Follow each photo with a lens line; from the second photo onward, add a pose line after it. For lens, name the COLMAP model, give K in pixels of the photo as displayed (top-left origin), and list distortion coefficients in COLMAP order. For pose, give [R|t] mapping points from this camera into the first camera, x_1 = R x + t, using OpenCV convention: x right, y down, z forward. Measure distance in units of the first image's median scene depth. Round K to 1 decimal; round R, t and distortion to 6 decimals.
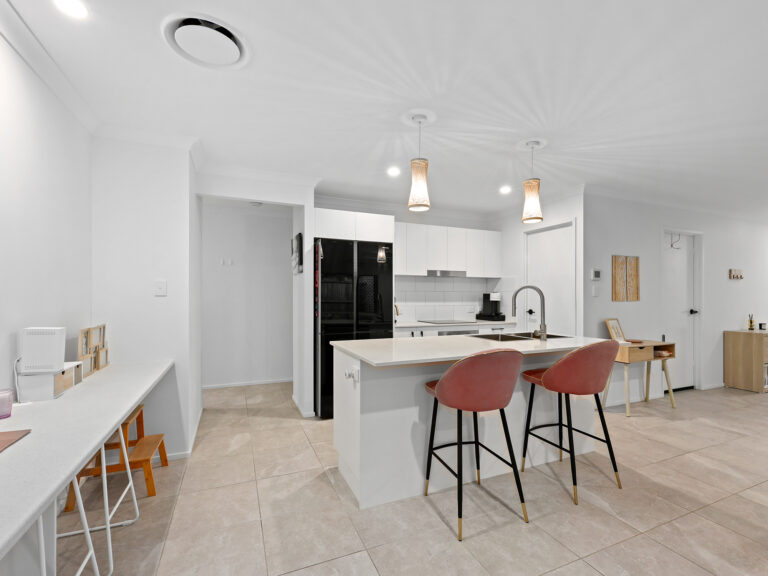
lens RADIAL K [[357.5, 0, 384.5], [0, 357.5, 294.1], [0, 0, 1]] dist [0.000326, 0.000392]
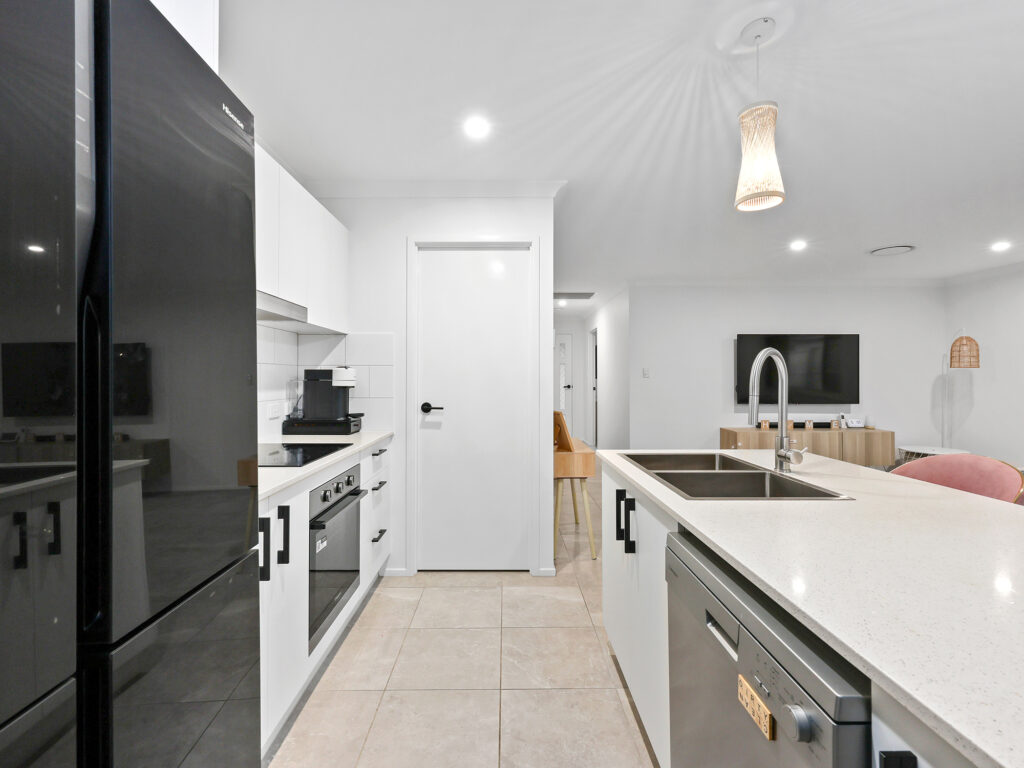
lens RADIAL K [[471.3, 0, 508.4], [0, 471.3, 375.8], [0, 0, 1]] dist [0.001795, 0.000400]
pose [[0.390866, 0.002420, 0.920444, -0.175105], [-0.003065, 0.999994, -0.001328, 0.007866], [-0.920442, -0.002303, 0.390872, 0.790187]]
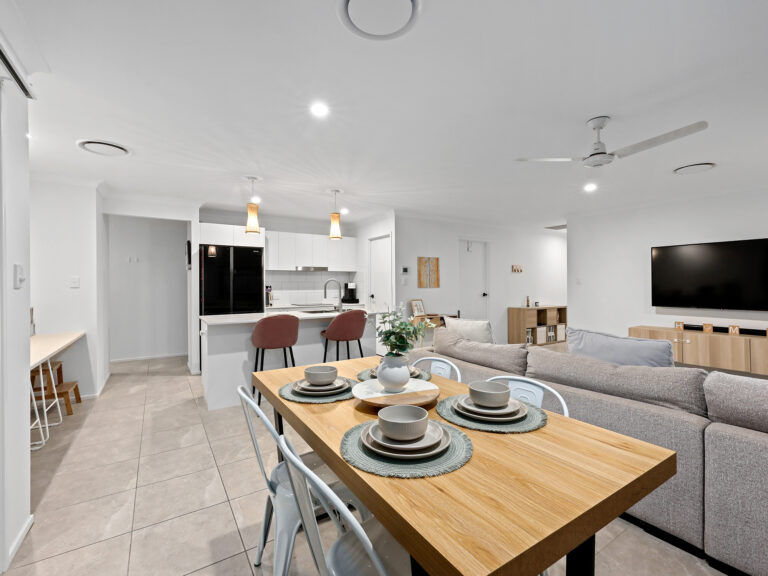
lens RADIAL K [[353.5, 0, 381.3], [0, 353.5, 281.9], [0, 0, 1]] dist [0.001795, 0.000400]
pose [[0.986325, -0.007274, 0.164653, 0.264378], [0.007715, 0.999968, -0.002039, -0.004335], [-0.164633, 0.003282, 0.986349, -0.451350]]
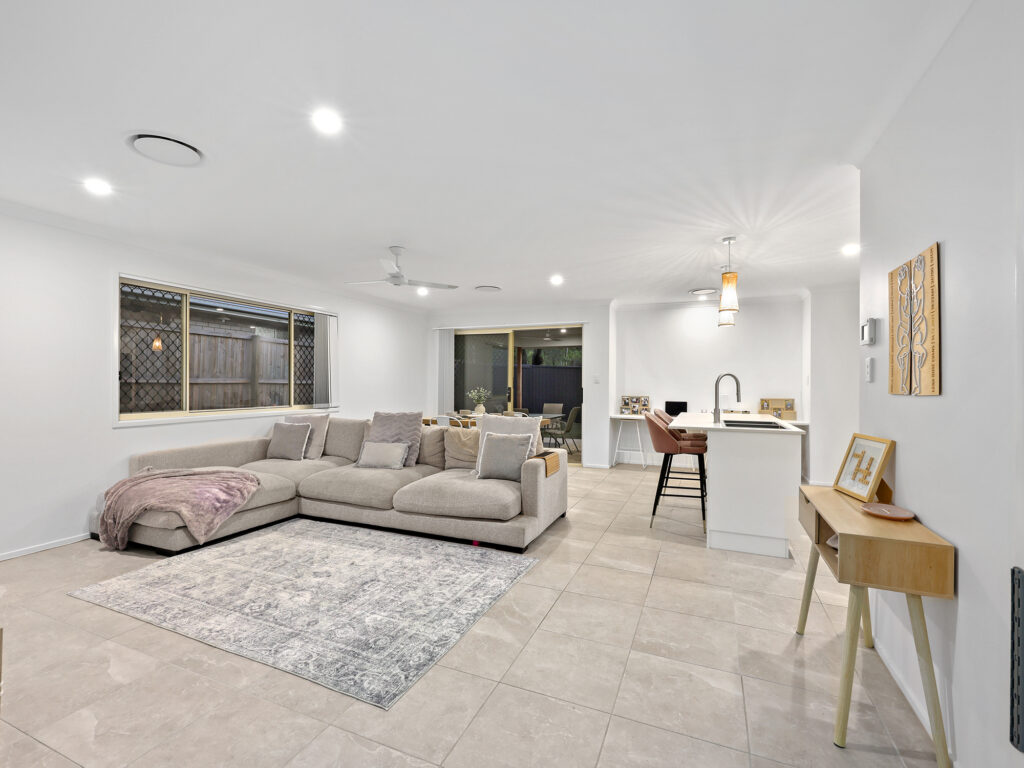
lens RADIAL K [[471.3, 0, 508.4], [0, 471.3, 375.8], [0, 0, 1]] dist [0.001795, 0.000400]
pose [[-0.724788, -0.017411, -0.688752, 1.380967], [-0.004817, 0.999784, -0.020204, 0.011941], [0.688955, -0.011326, -0.724715, 1.170852]]
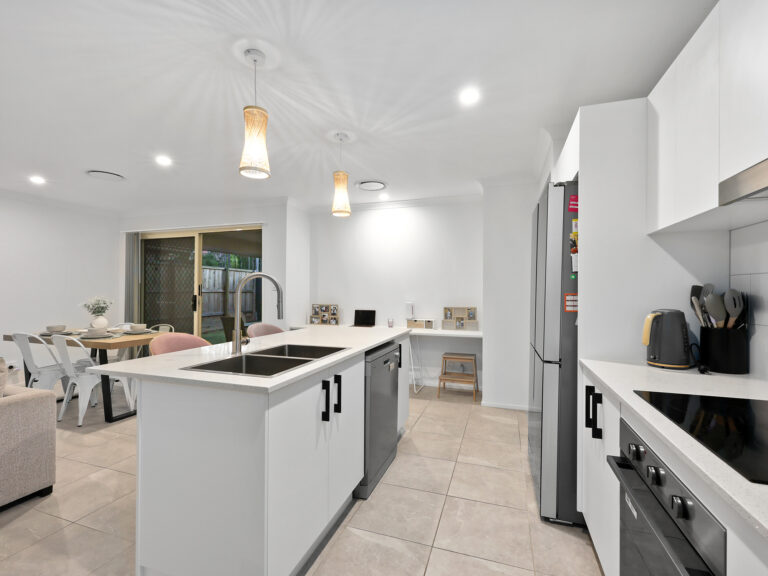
lens RADIAL K [[357.5, 0, 384.5], [0, 357.5, 294.1], [0, 0, 1]] dist [0.000326, 0.000392]
pose [[-0.665782, 0.000937, -0.746146, 0.555714], [-0.003176, 0.999987, 0.004090, 0.007801], [0.746139, 0.005093, -0.665770, 1.206442]]
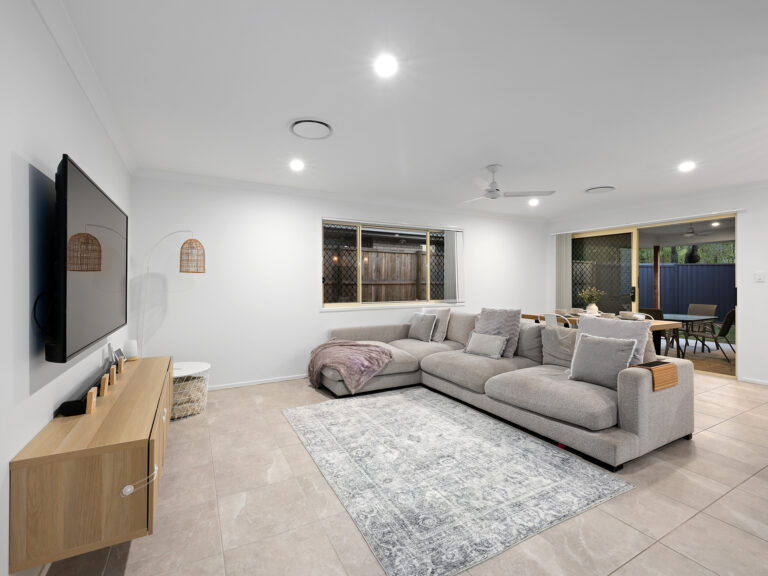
lens RADIAL K [[353.5, 0, 381.3], [0, 353.5, 281.9], [0, 0, 1]] dist [0.001795, 0.000400]
pose [[-0.995930, -0.001790, -0.090113, 1.190280], [-0.001306, 0.999984, -0.005429, 0.008508], [0.090121, -0.005289, -0.995917, 1.106377]]
